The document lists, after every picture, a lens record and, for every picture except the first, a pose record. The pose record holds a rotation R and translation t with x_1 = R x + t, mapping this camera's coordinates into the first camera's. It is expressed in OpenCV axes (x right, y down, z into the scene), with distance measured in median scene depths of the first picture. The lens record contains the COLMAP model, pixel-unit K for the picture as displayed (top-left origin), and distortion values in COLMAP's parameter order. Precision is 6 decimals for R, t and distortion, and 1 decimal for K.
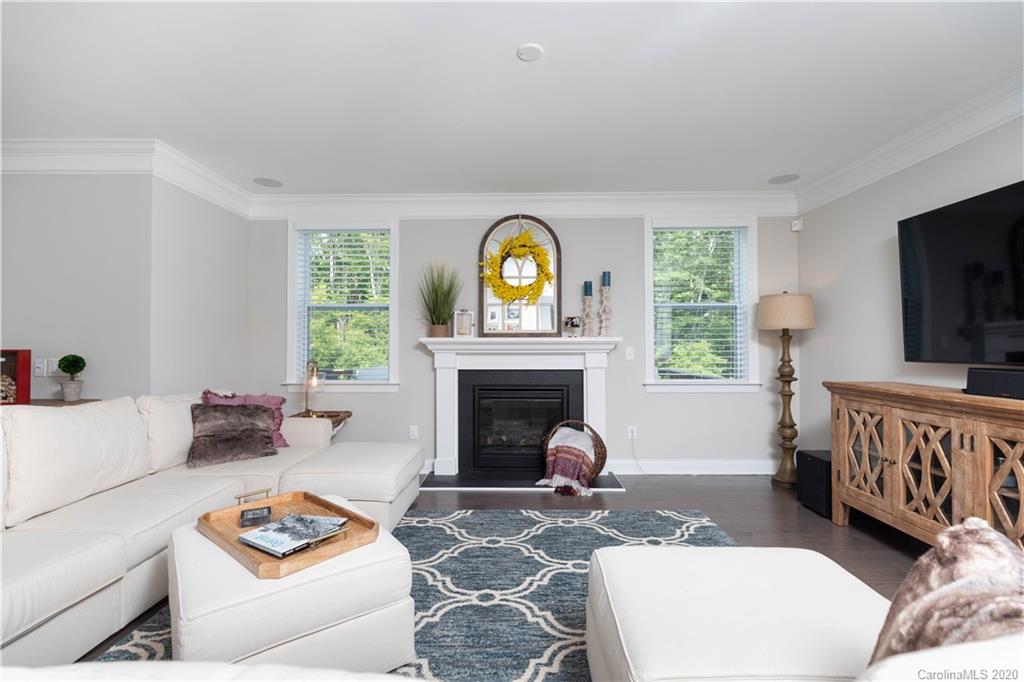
lens RADIAL K [[458.5, 0, 509.5], [0, 458.5, 333.8], [0, 0, 1]] dist [-0.000231, -0.000078]
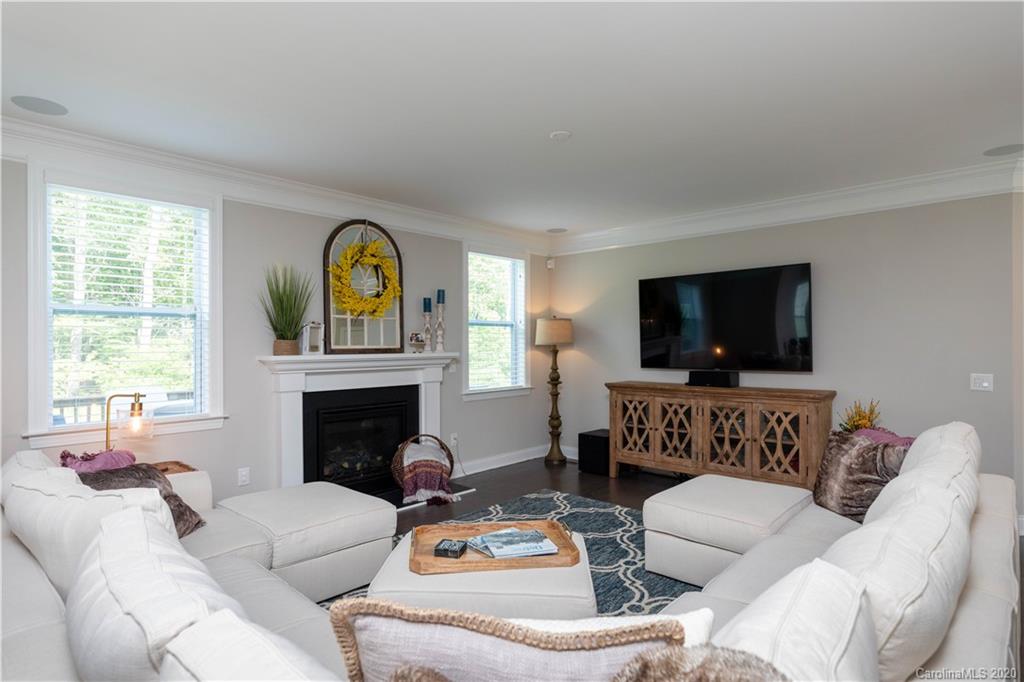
lens RADIAL K [[545.2, 0, 506.8], [0, 545.2, 342.9], [0, 0, 1]] dist [-0.001457, -0.000579]
pose [[0.672820, 0.000045, 0.739806, -0.786658], [-0.014098, 0.999819, 0.012761, -0.040968], [-0.739672, -0.019015, 0.672699, 0.063706]]
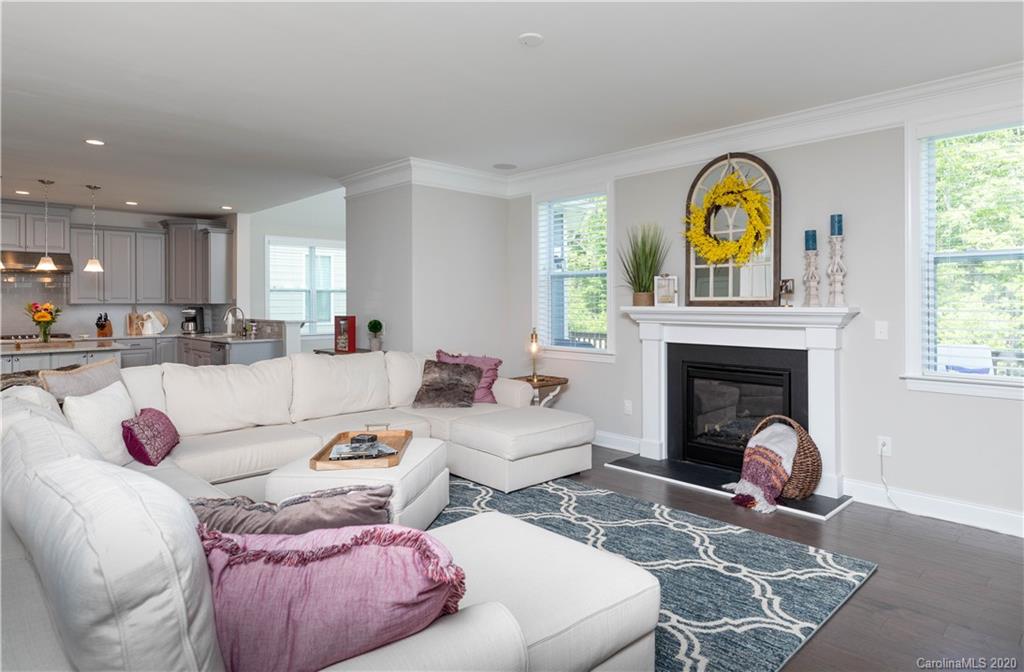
lens RADIAL K [[588.6, 0, 564.7], [0, 588.6, 300.6], [0, 0, 1]] dist [-0.001332, -0.000295]
pose [[0.736132, -0.002723, -0.676833, 0.669384], [0.015843, 0.999787, 0.013209, -0.026630], [0.676653, -0.020447, 0.736018, 0.049879]]
